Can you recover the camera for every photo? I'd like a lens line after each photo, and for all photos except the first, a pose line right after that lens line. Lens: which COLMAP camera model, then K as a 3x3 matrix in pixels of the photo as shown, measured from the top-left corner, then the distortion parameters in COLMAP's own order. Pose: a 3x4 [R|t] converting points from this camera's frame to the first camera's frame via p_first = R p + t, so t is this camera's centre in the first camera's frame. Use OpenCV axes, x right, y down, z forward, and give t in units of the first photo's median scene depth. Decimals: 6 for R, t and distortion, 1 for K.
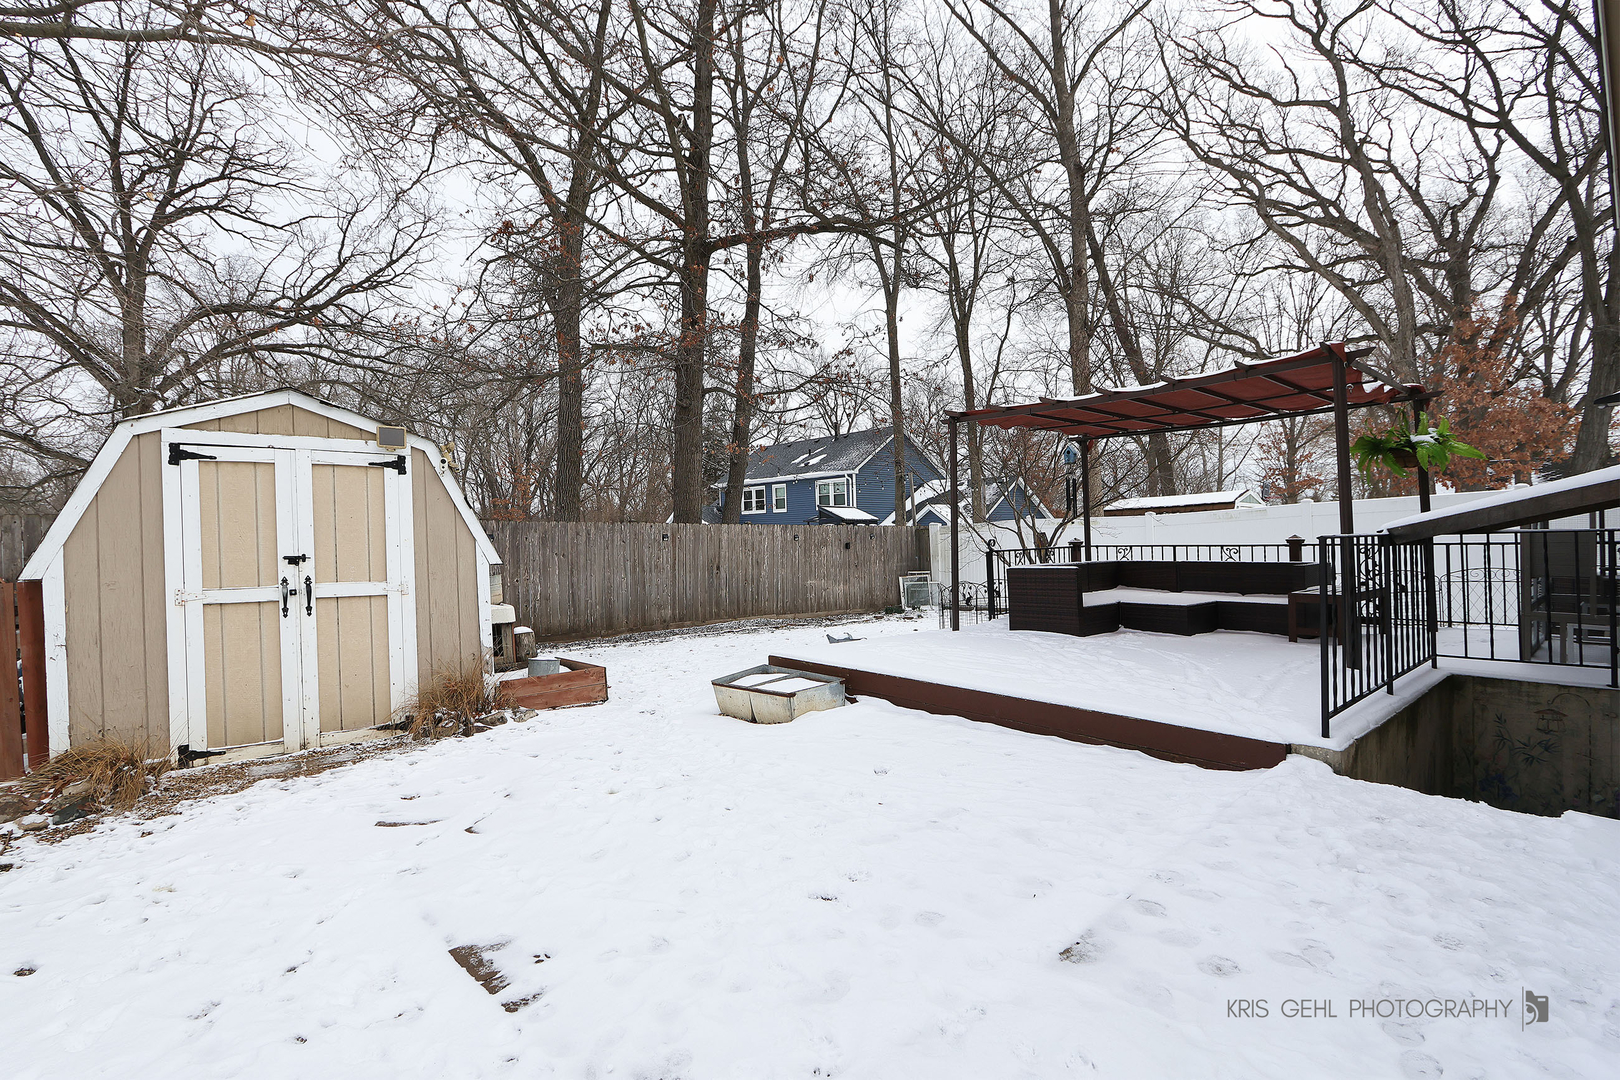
lens RADIAL K [[751.2, 0, 802.1], [0, 751.2, 538.3], [0, 0, 1]] dist [0.000687, 0.000142]
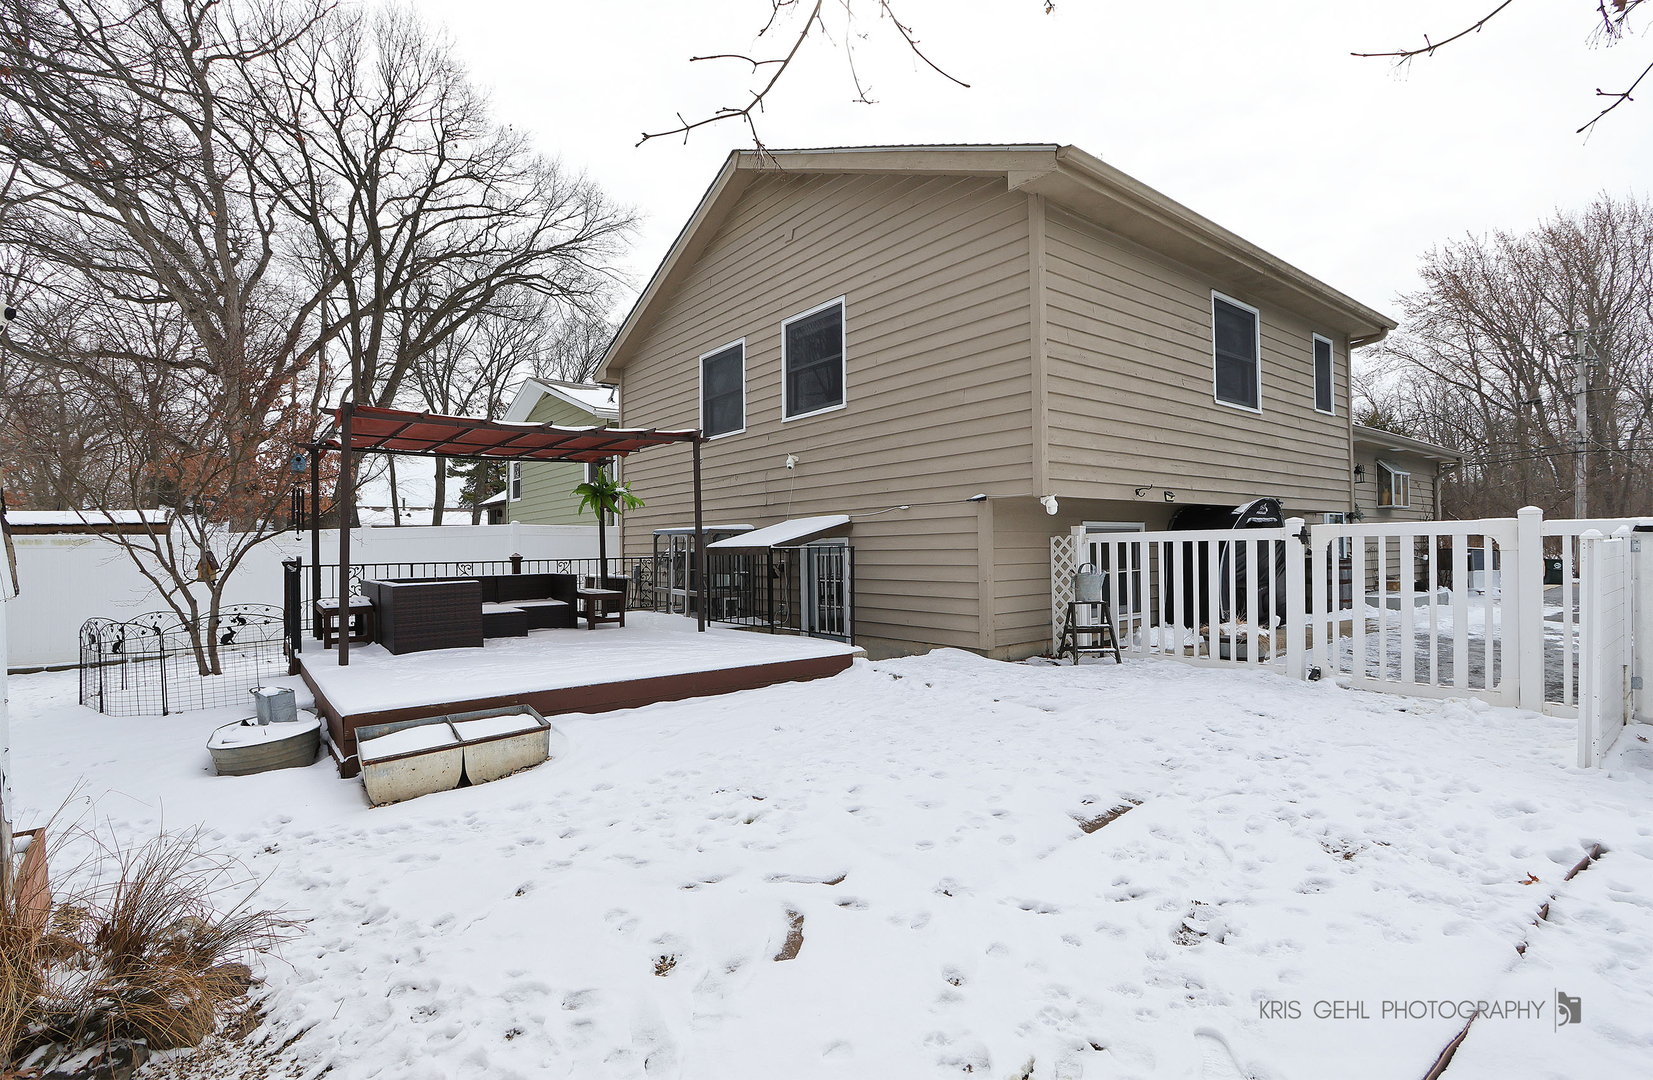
lens RADIAL K [[776.1, 0, 818.5], [0, 776.1, 542.8], [0, 0, 1]] dist [-0.032257, -0.000434]
pose [[0.044703, 0.021477, 0.998769, -1.226183], [0.020060, 0.999548, -0.022391, 0.036961], [-0.998799, 0.021036, 0.044251, 0.926529]]
